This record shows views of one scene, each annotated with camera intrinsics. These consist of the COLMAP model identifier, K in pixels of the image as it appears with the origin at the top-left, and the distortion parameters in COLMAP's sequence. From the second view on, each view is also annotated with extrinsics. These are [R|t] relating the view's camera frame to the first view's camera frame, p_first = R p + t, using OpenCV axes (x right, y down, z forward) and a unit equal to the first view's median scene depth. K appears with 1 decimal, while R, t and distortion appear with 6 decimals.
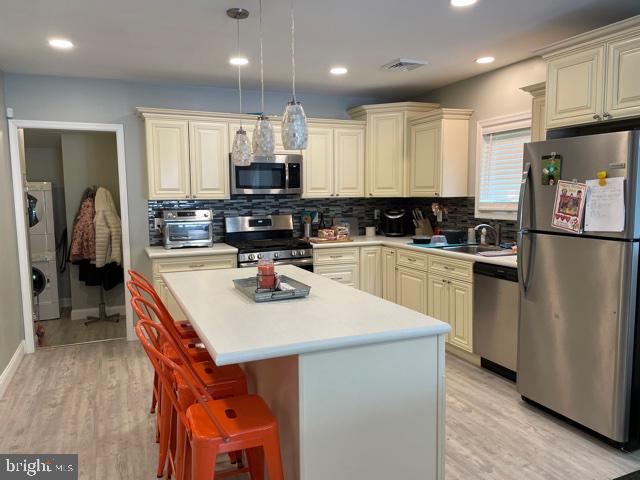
lens RADIAL K [[467.1, 0, 320.0], [0, 467.1, 240.0], [0, 0, 1]] dist [0.004820, 0.000398]
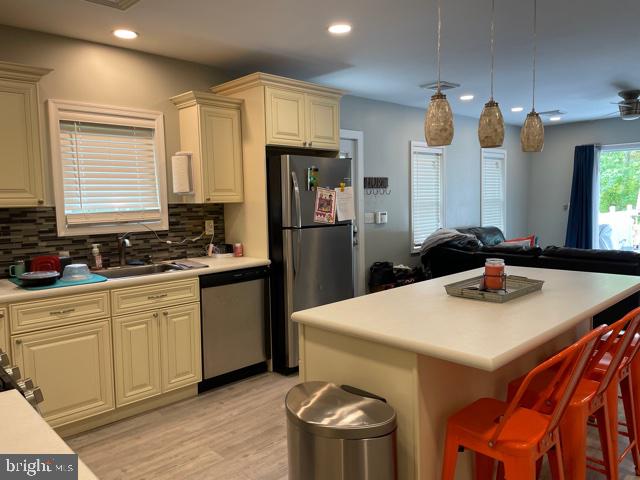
lens RADIAL K [[488.0, 0, 320.0], [0, 488.0, 240.0], [0, 0, 1]] dist [0.011954, -0.001020]
pose [[-0.345246, -0.062790, 0.936409, -0.495215], [0.115976, 0.987258, 0.108959, -0.077612], [-0.931319, 0.146218, -0.333565, 0.888865]]
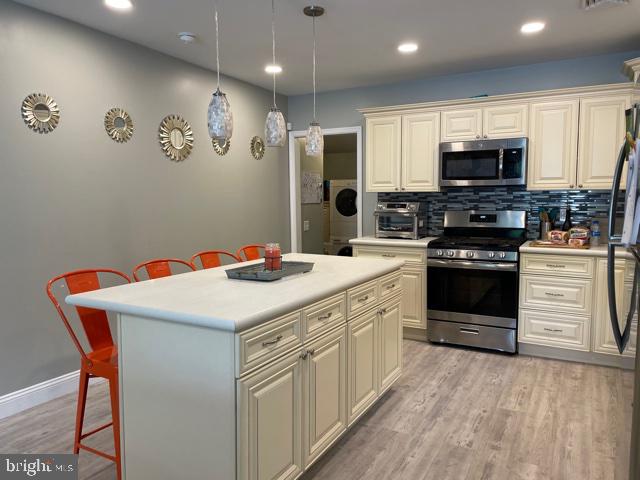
lens RADIAL K [[488.0, 0, 320.0], [0, 488.0, 240.0], [0, 0, 1]] dist [0.011954, -0.001020]
pose [[0.619916, 0.079752, -0.780605, 0.450640], [-0.065783, 0.996602, 0.049578, -0.023662], [0.781906, 0.020616, 0.623055, 0.197571]]
